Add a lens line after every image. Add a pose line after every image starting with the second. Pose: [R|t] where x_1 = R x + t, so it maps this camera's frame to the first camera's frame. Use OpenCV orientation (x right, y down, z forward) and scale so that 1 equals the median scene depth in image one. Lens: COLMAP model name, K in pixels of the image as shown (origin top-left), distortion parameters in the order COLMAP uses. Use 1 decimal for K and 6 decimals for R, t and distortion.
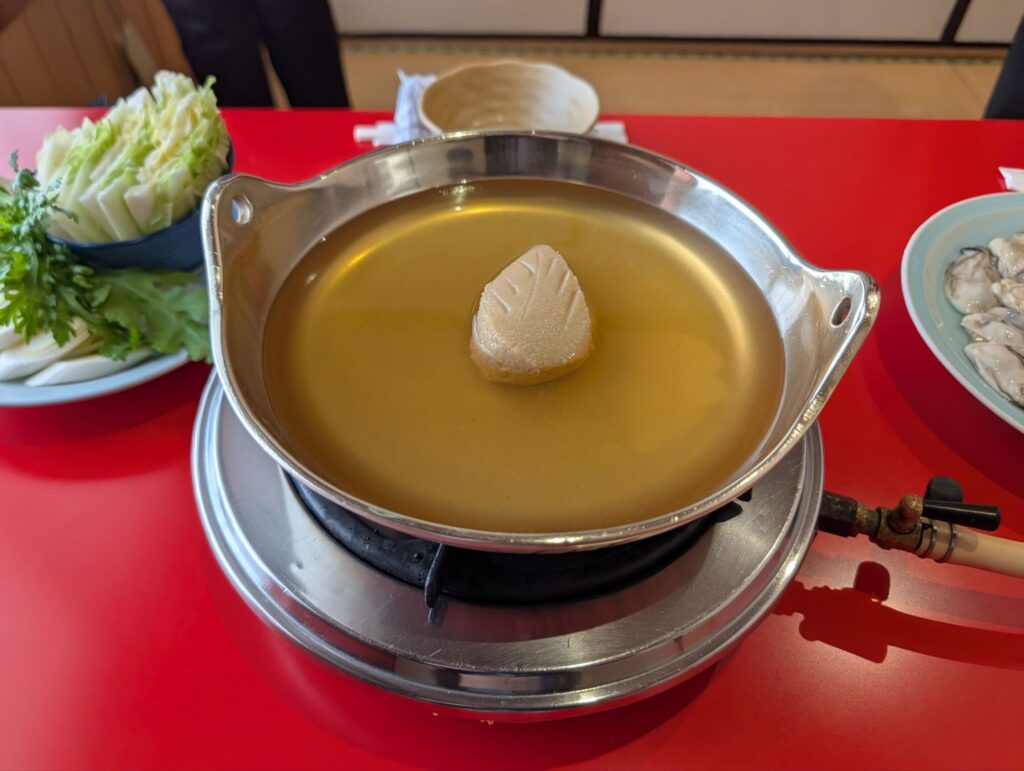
lens RADIAL K [[724.0, 0, 509.9], [0, 724.0, 383.9], [0, 0, 1]] dist [0.017444, -0.004117]
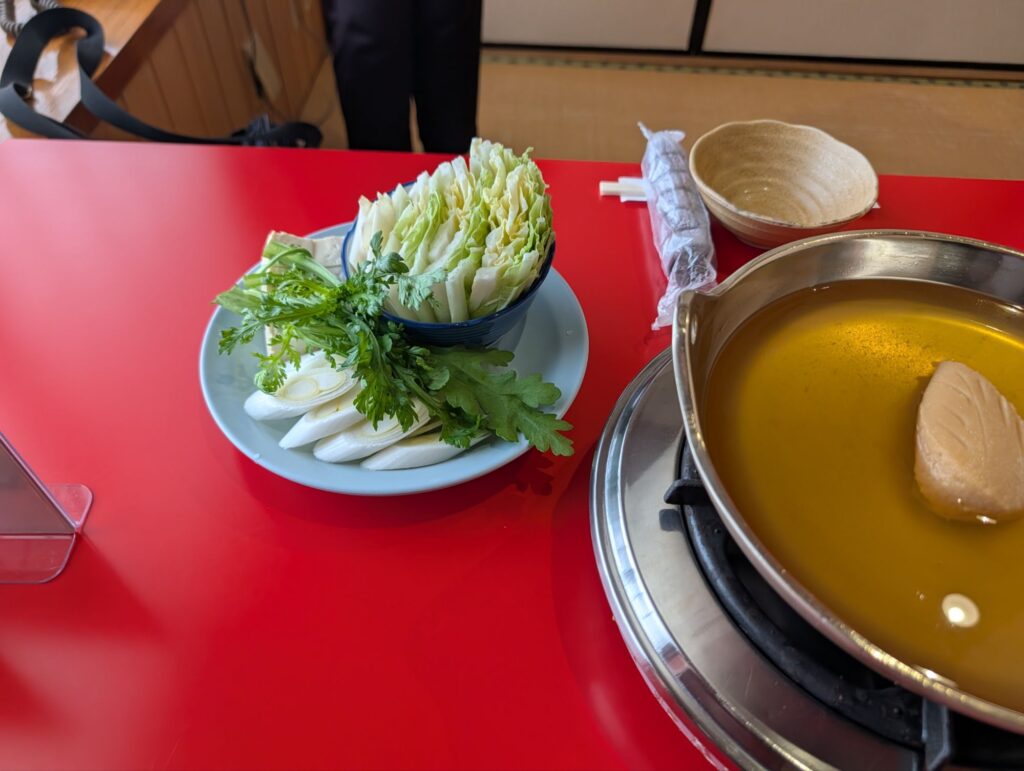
lens RADIAL K [[724.0, 0, 514.5], [0, 724.0, 384.9], [0, 0, 1]] dist [0.017444, -0.004117]
pose [[0.999043, 0.041753, -0.013015, -0.449517], [-0.041606, 0.999069, 0.011399, -0.127716], [0.013479, -0.010847, 0.999850, 0.028570]]
